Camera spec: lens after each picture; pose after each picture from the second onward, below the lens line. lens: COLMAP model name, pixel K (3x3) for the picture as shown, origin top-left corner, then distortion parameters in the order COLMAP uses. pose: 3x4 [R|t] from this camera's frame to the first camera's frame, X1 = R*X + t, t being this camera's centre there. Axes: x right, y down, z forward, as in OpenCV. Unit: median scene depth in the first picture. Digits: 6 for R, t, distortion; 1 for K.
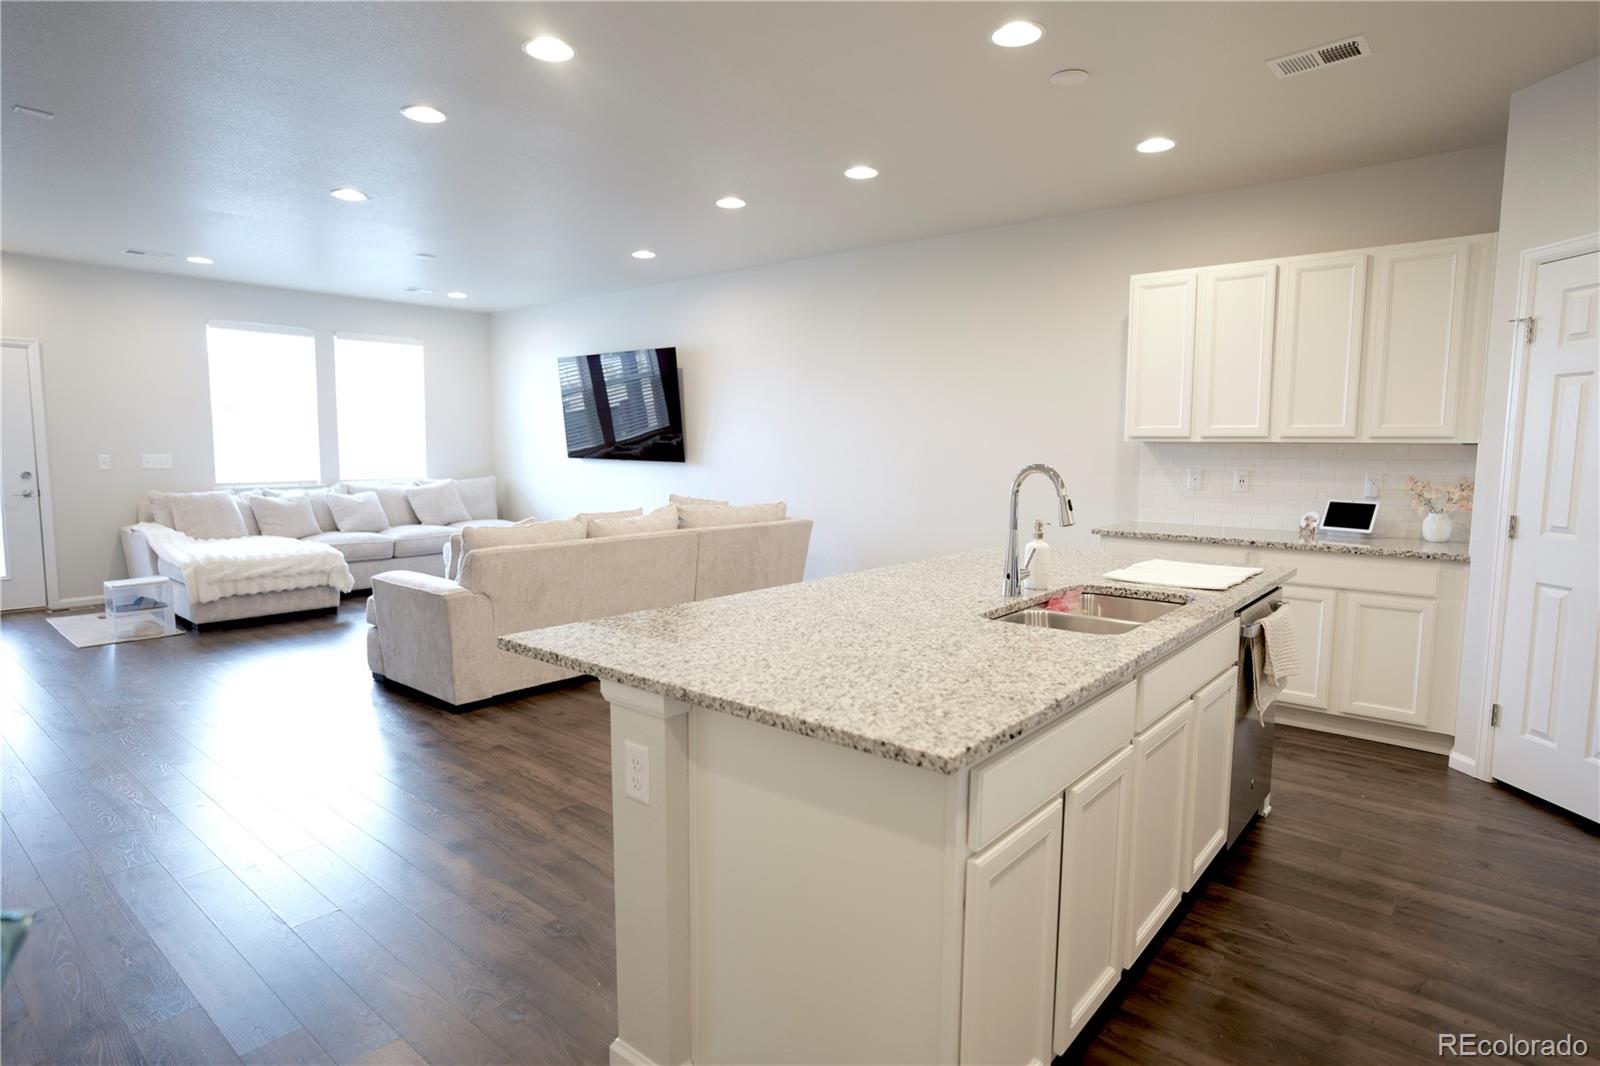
lens RADIAL K [[868.4, 0, 791.7], [0, 868.4, 534.1], [0, 0, 1]] dist [-0.057342, 0.039059]
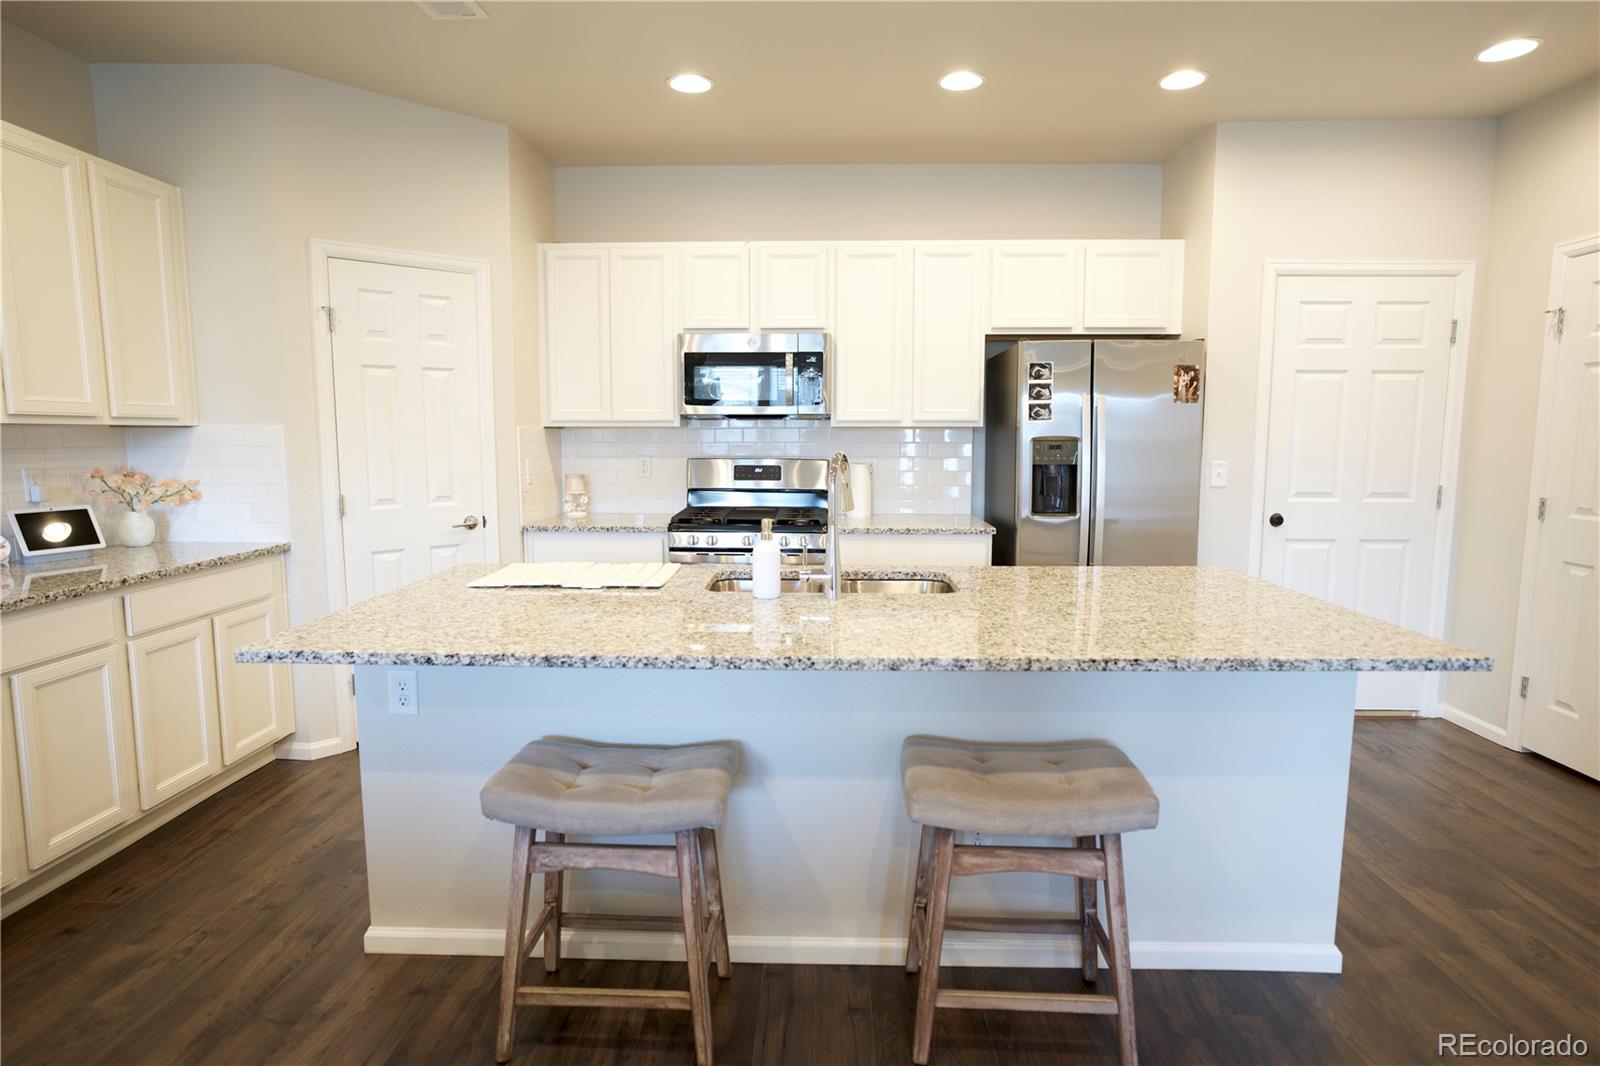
lens RADIAL K [[868.4, 0, 791.7], [0, 868.4, 534.1], [0, 0, 1]] dist [-0.057342, 0.039059]
pose [[-0.623753, -0.097488, 0.775518, -0.411681], [0.076663, 0.979777, 0.184826, -0.160658], [-0.777853, 0.174739, -0.603665, 1.528210]]
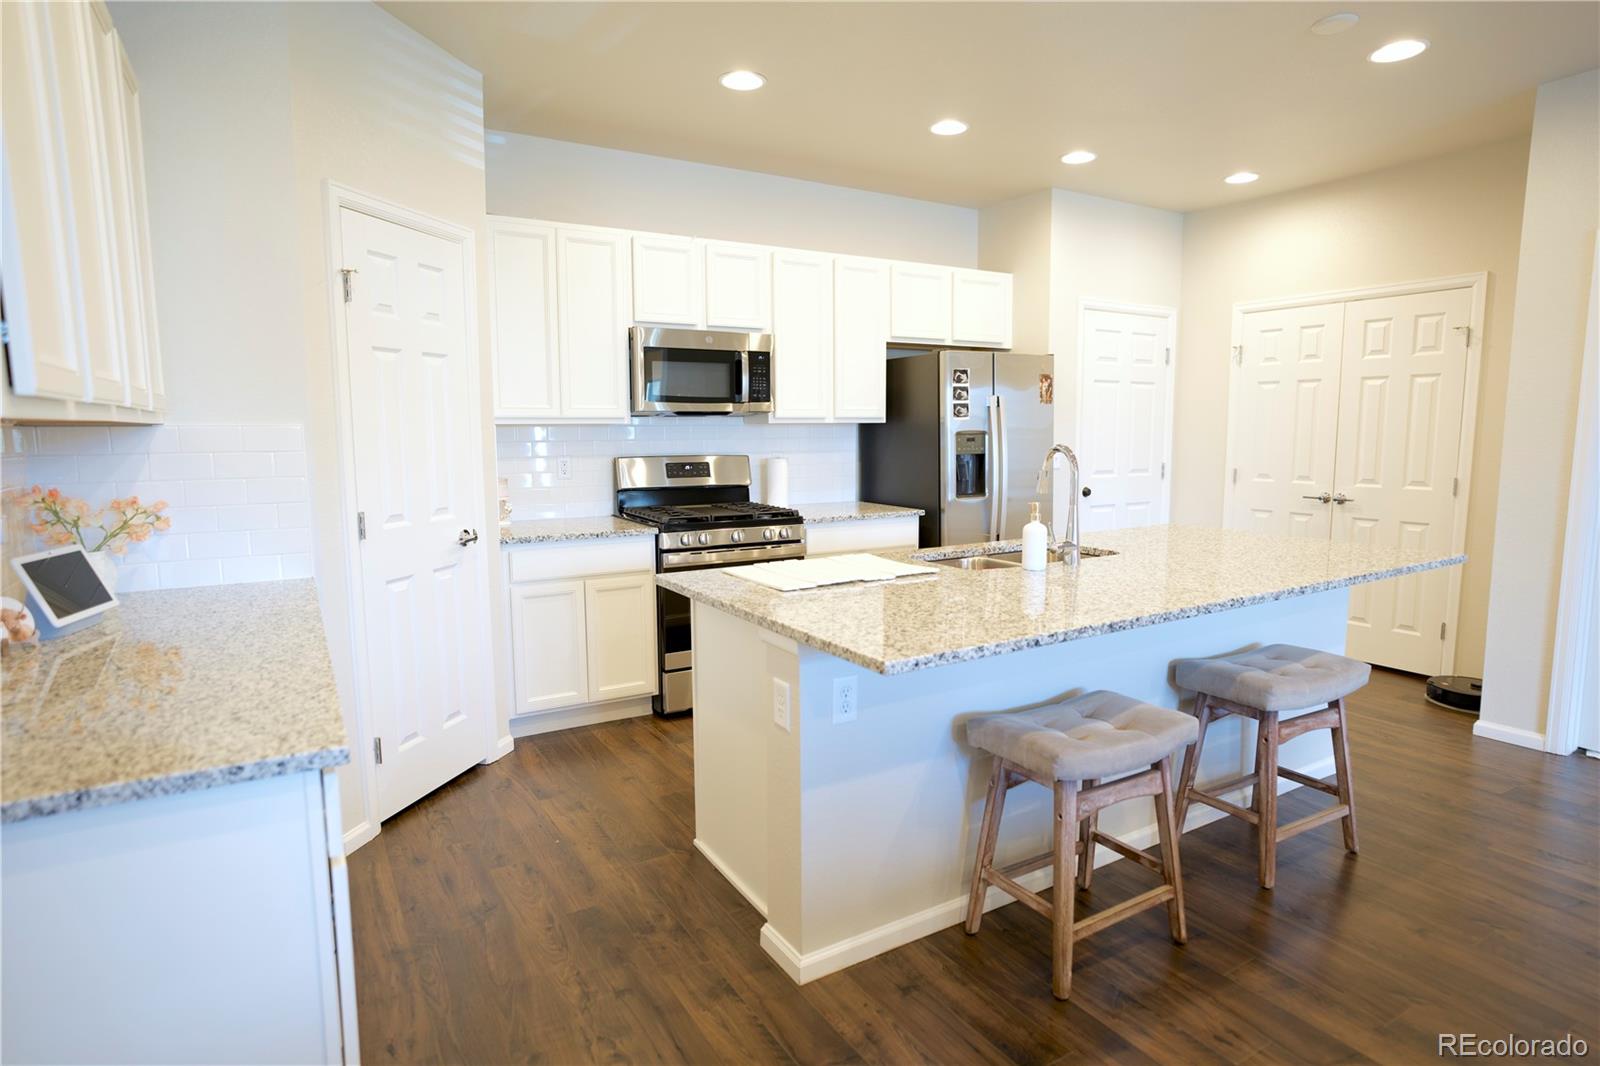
lens RADIAL K [[875.2, 0, 795.1], [0, 875.2, 533.1], [0, 0, 1]] dist [-0.054485, 0.039582]
pose [[-0.949375, -0.039602, 0.311639, 0.234784], [0.031510, 0.975015, 0.219893, -0.217293], [-0.312561, 0.218581, -0.924407, 2.070784]]
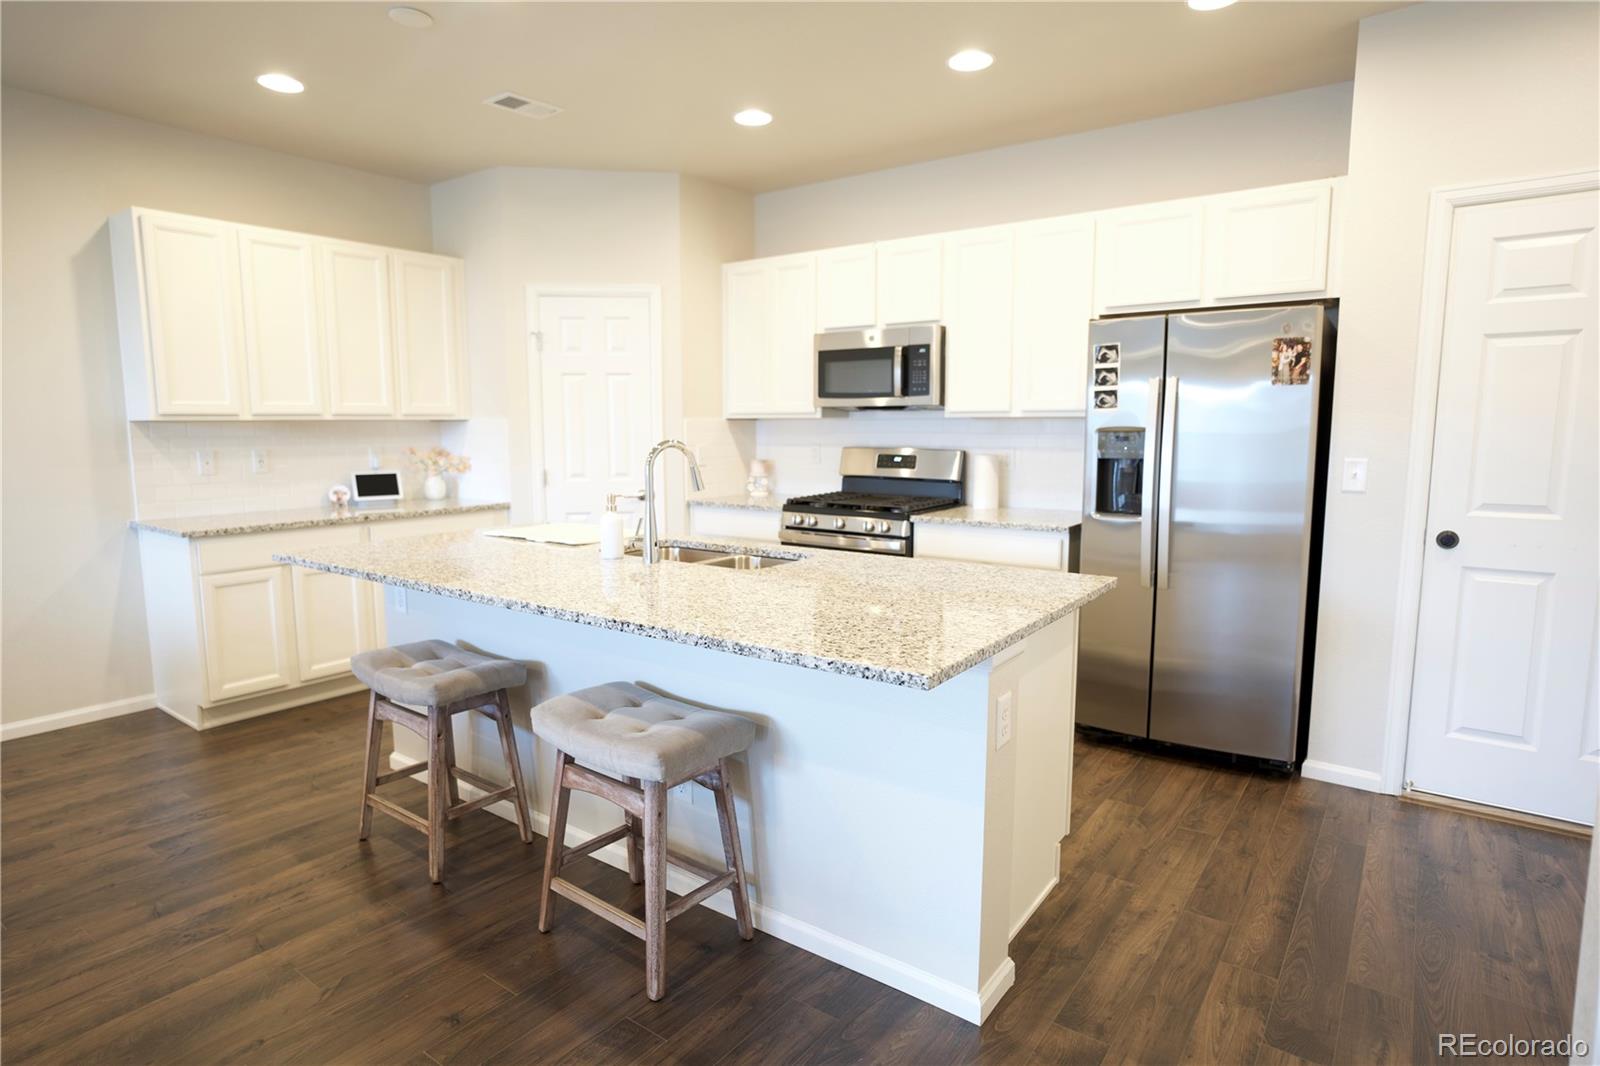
lens RADIAL K [[868.4, 0, 791.7], [0, 868.4, 534.1], [0, 0, 1]] dist [-0.057342, 0.039059]
pose [[-0.073373, -0.132022, 0.988527, -0.803306], [0.105866, 0.984568, 0.139351, -0.092667], [-0.991670, 0.114876, -0.058264, 0.858976]]
